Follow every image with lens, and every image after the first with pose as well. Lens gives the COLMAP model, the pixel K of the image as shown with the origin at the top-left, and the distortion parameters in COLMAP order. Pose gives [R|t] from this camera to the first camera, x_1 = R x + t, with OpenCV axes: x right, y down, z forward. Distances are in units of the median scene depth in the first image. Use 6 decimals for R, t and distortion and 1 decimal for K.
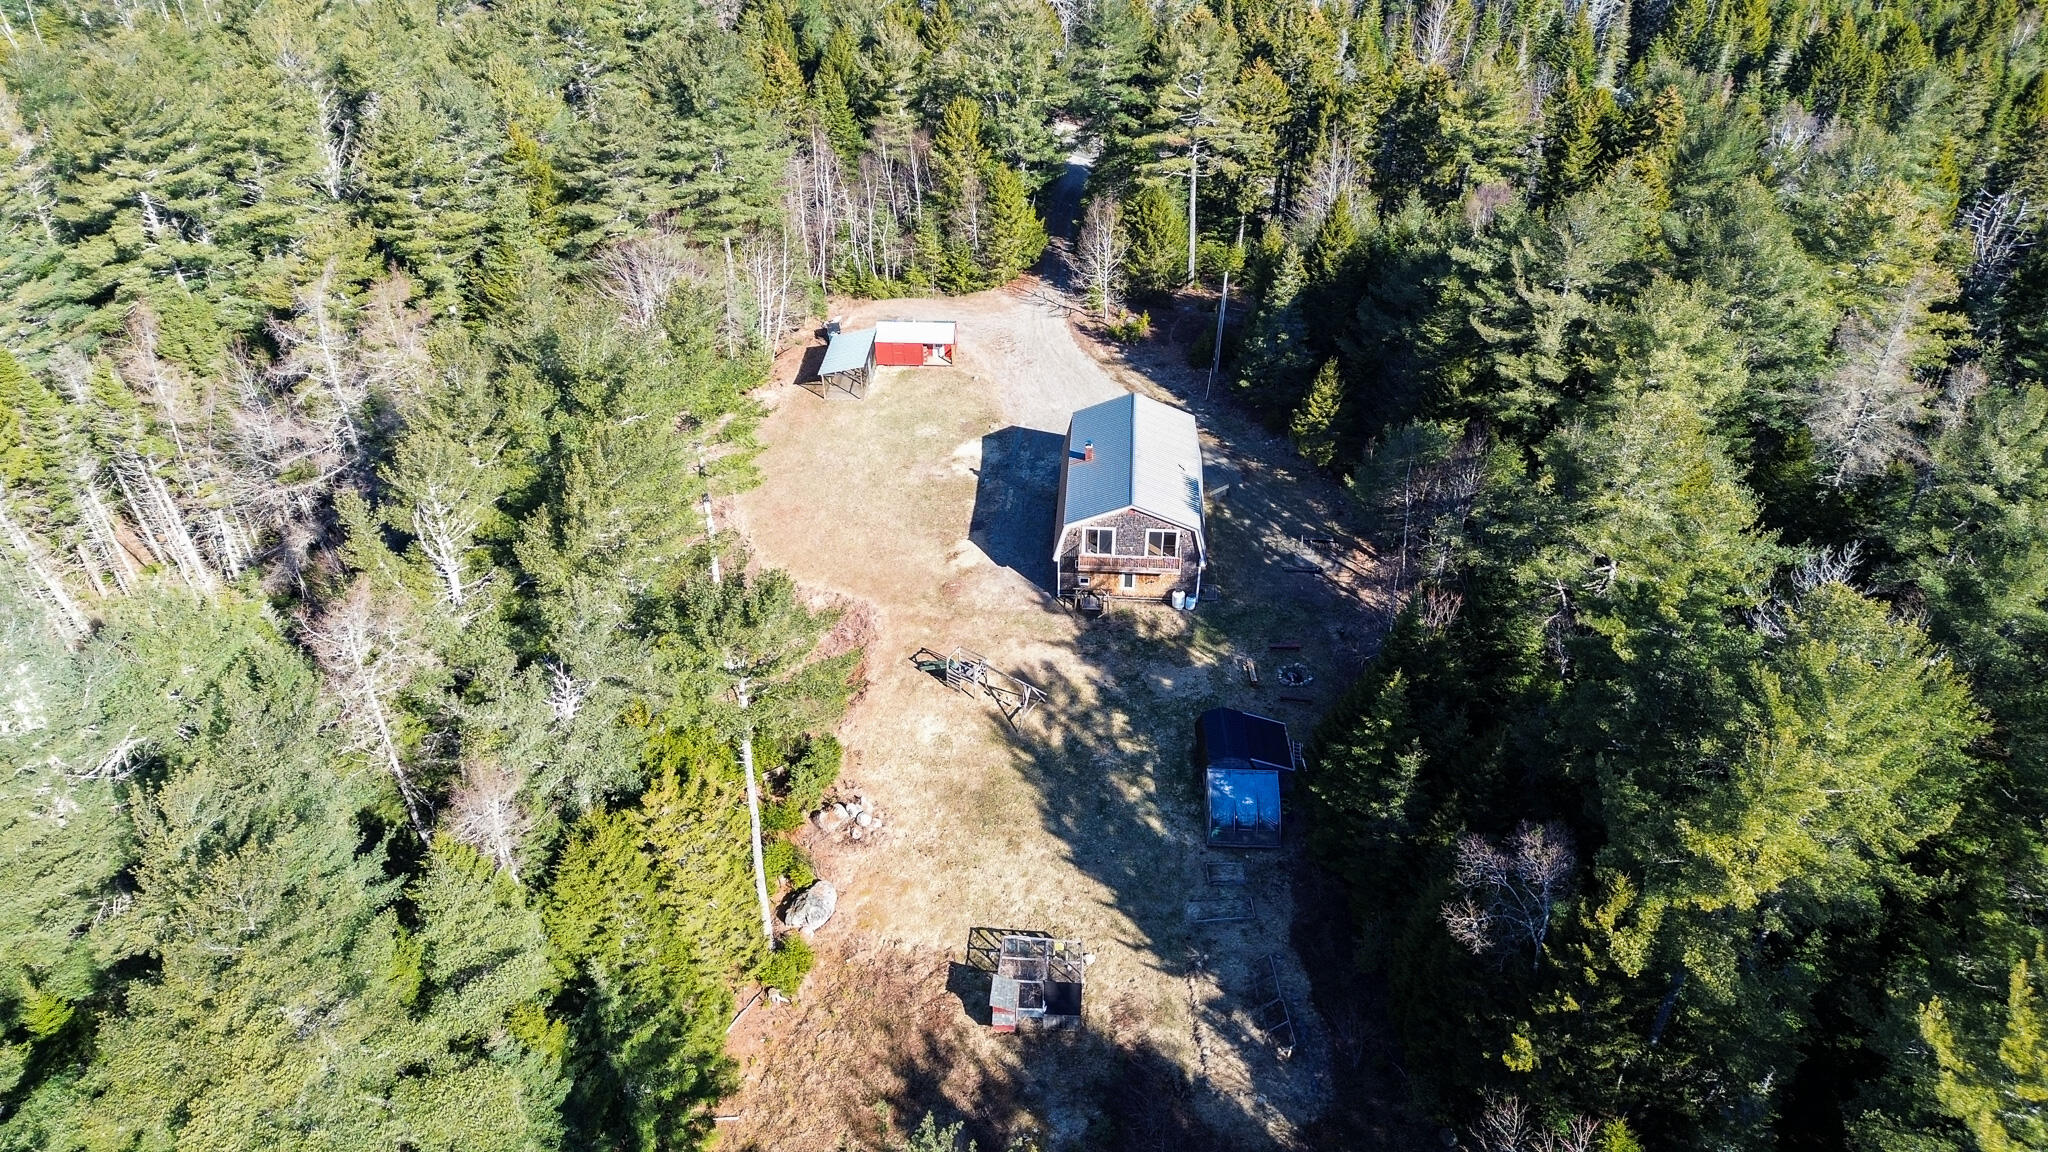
lens RADIAL K [[1447.8, 0, 1023.4], [0, 1447.8, 588.2], [0, 0, 1]] dist [0.081487, -0.082138]
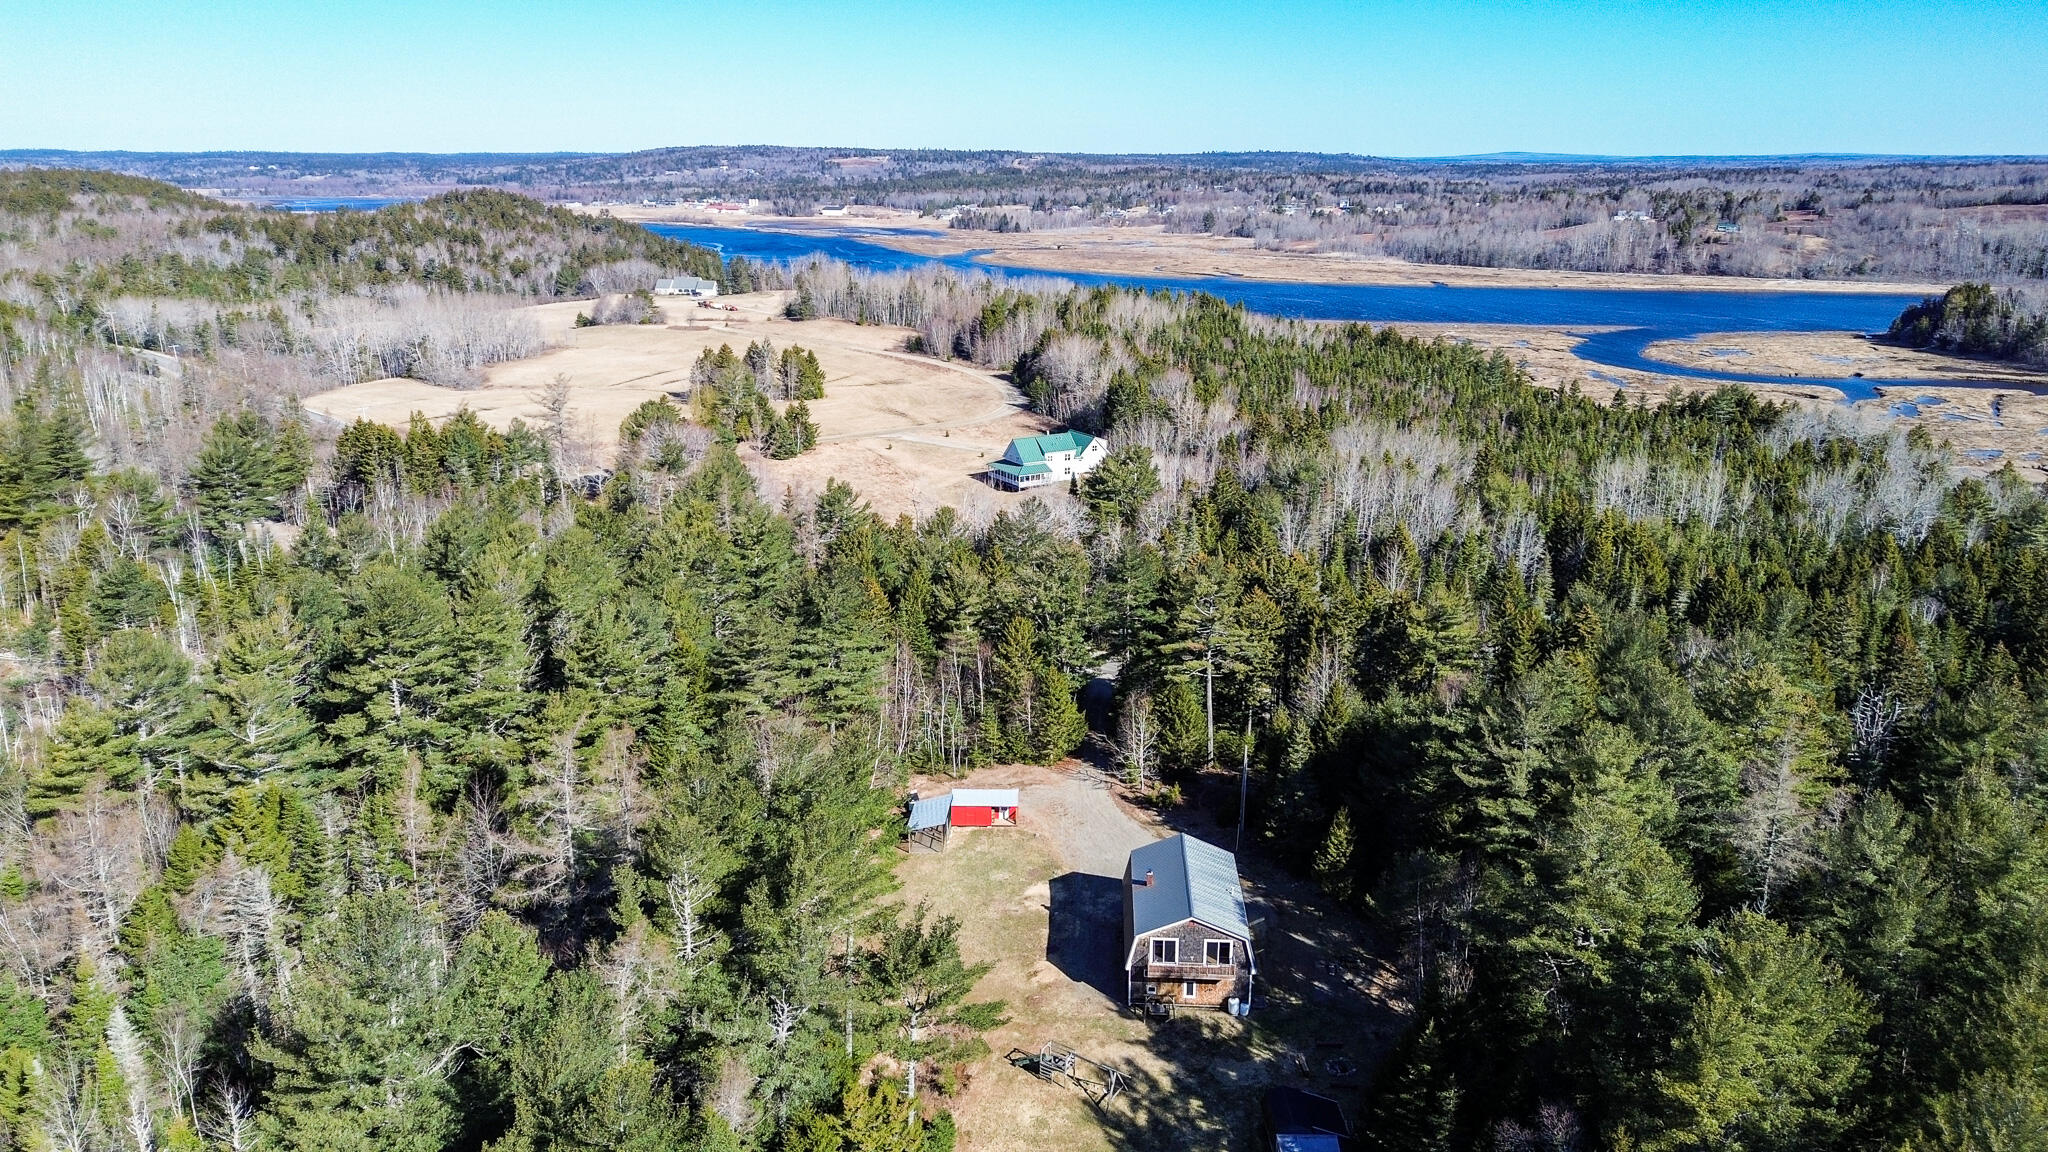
lens RADIAL K [[1443.5, 0, 1024.0], [0, 1443.5, 576.0], [0, 0, 1]] dist [0.136962, -0.173643]
pose [[0.999873, 0.000544, 0.015925, -0.073469], [0.005379, 0.929219, -0.369490, 0.109813], [-0.014999, 0.369529, 0.929098, -0.196933]]
